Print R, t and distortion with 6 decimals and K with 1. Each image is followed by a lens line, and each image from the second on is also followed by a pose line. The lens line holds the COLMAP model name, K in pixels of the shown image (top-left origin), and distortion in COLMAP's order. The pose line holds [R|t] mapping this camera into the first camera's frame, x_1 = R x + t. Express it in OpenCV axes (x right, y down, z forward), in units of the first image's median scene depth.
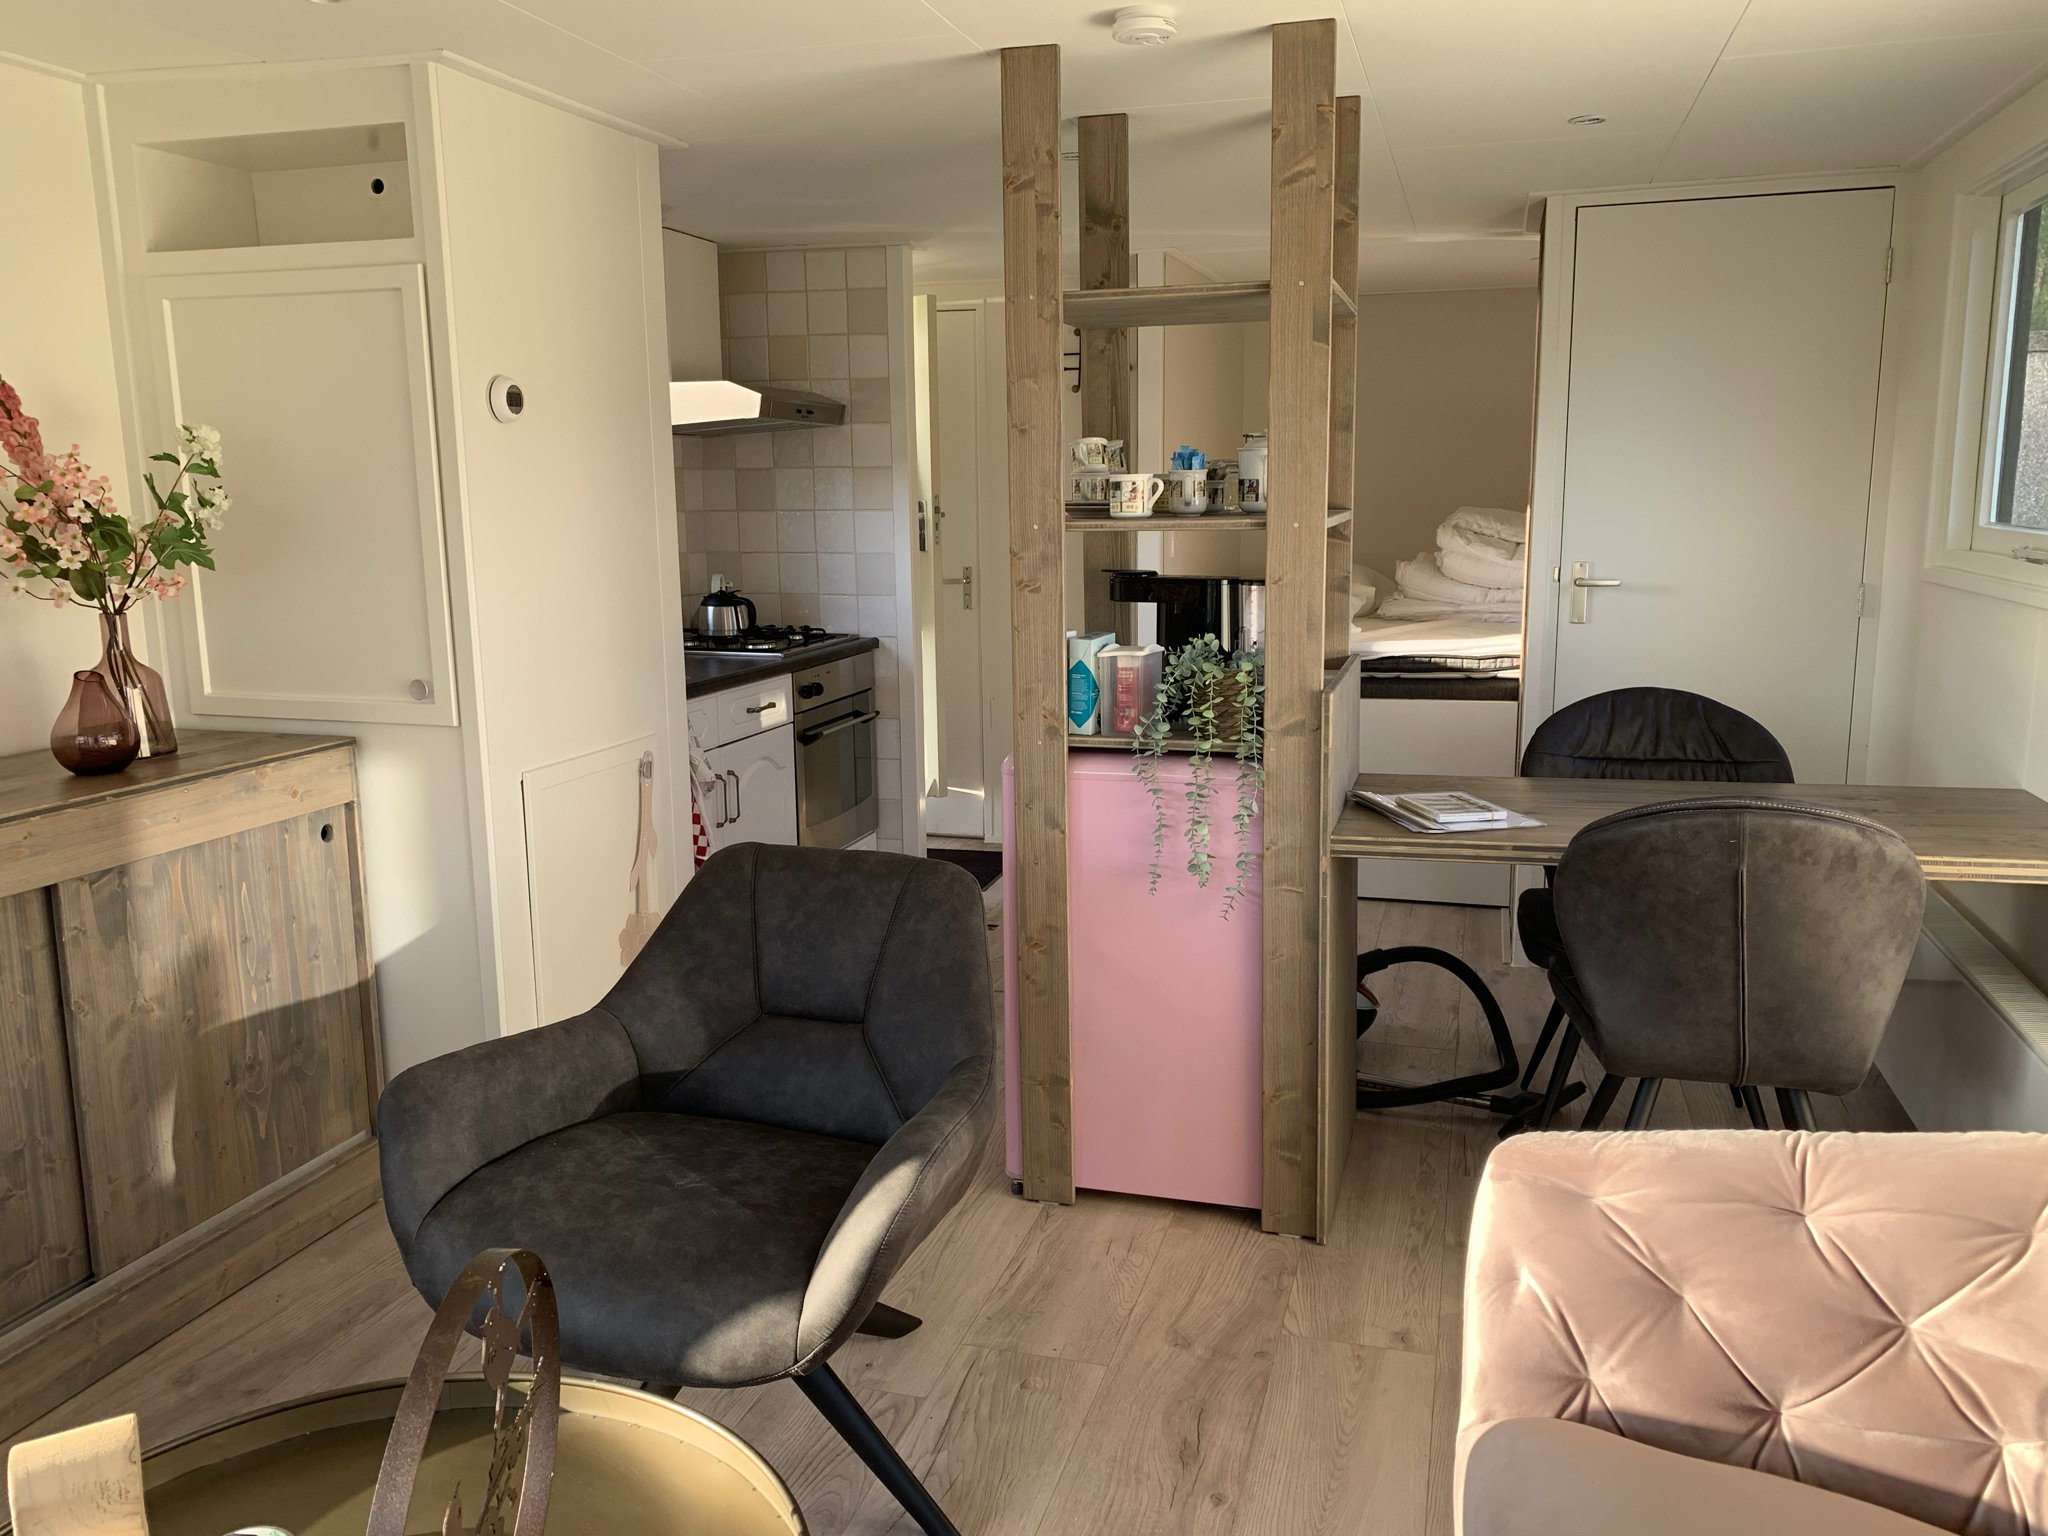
lens RADIAL K [[1567.6, 0, 1019.6], [0, 1567.6, 765.5], [0, 0, 1]] dist [0.111345, -0.205555]
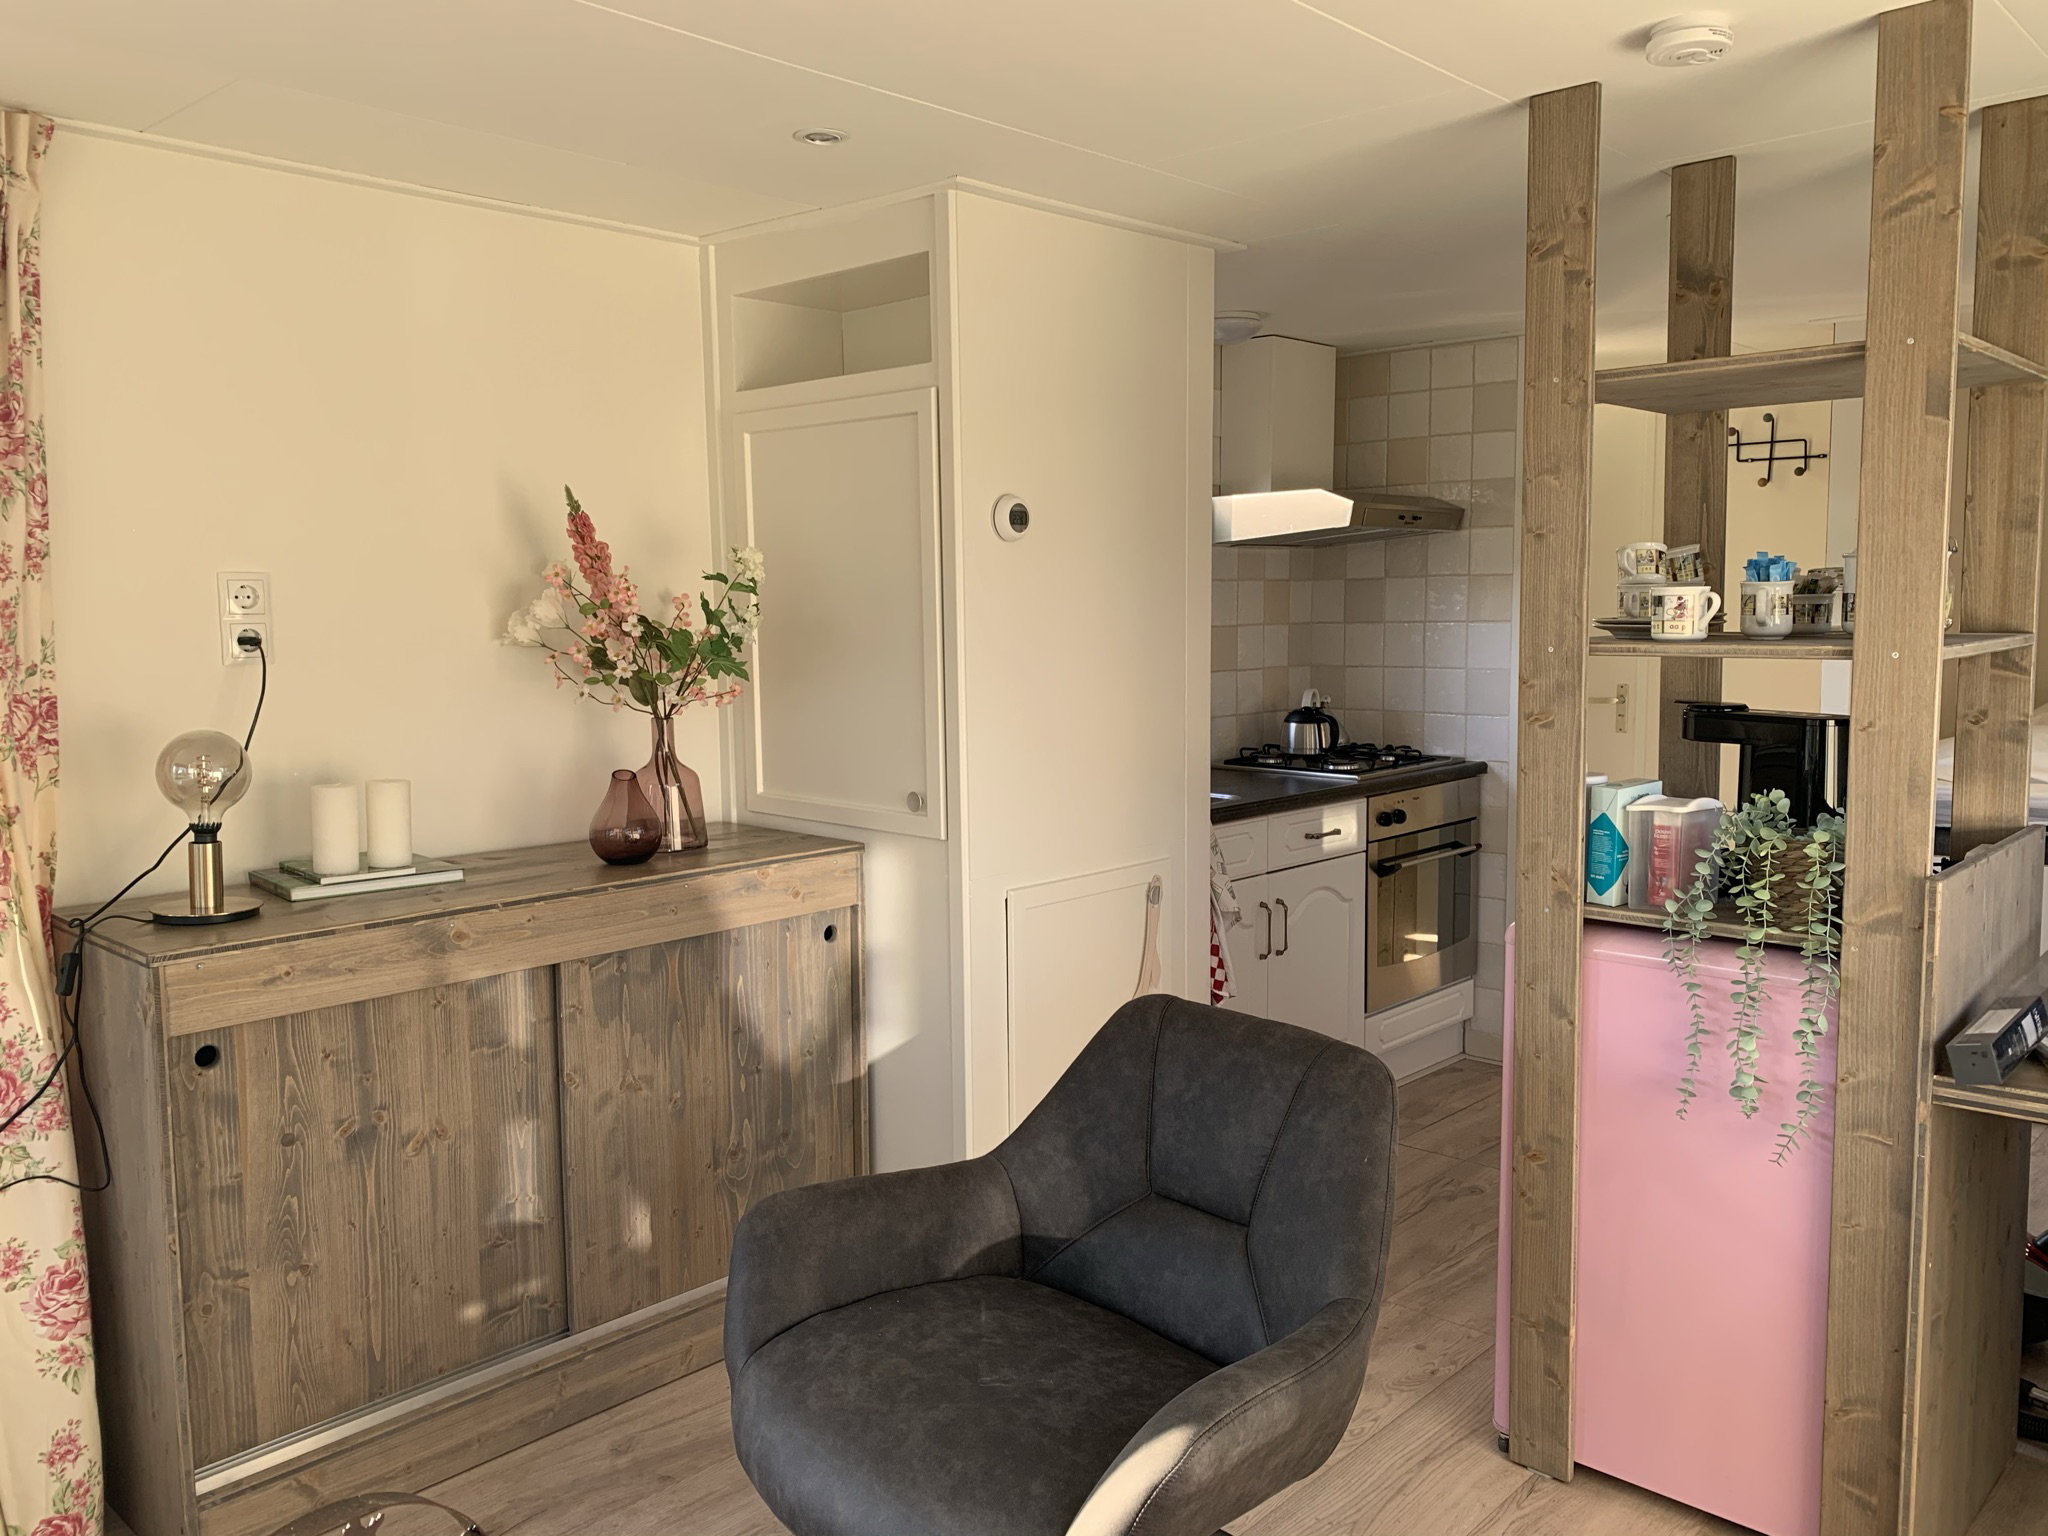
lens RADIAL K [[1572.6, 0, 1020.5], [0, 1572.6, 777.6], [0, 0, 1]] dist [0.006189, -0.004432]
pose [[0.891299, 0.052121, -0.450410, 0.139395], [-0.077509, 0.996264, -0.038093, -0.032002], [0.446742, 0.068863, 0.892009, 0.141776]]
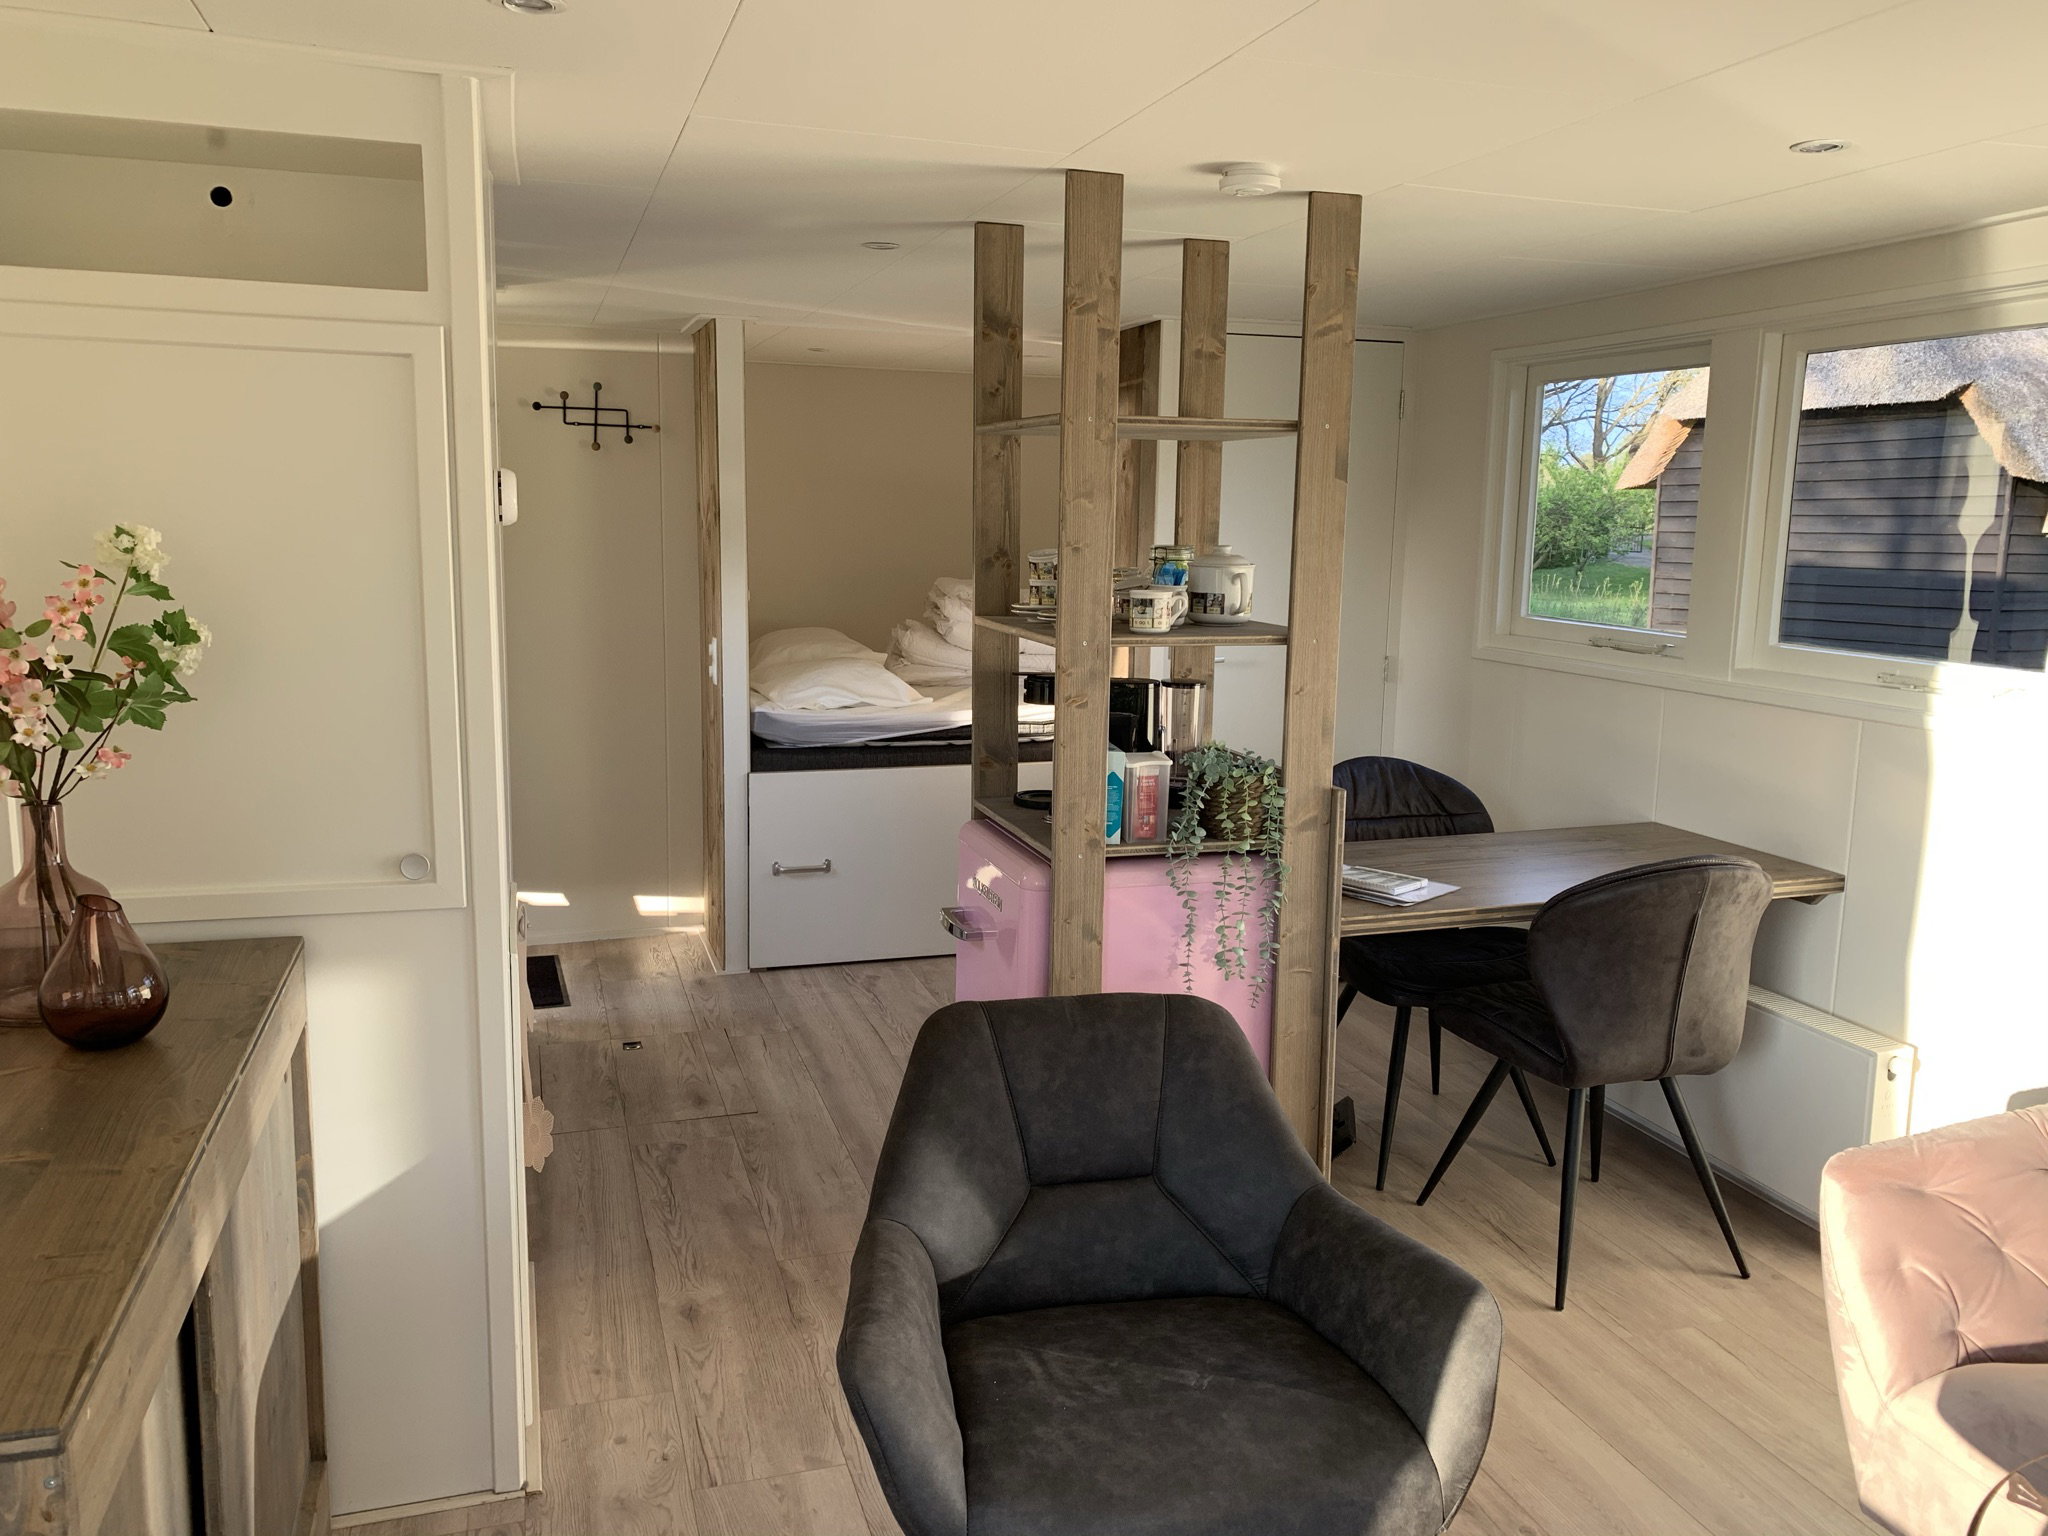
lens RADIAL K [[1567.6, 0, 1019.6], [0, 1567.6, 765.5], [0, 0, 1]] dist [0.111345, -0.205555]
pose [[0.826865, -0.063248, 0.558832, -0.593326], [0.070814, 0.997457, 0.008112, -0.086169], [-0.557924, 0.032866, 0.829241, 0.199106]]
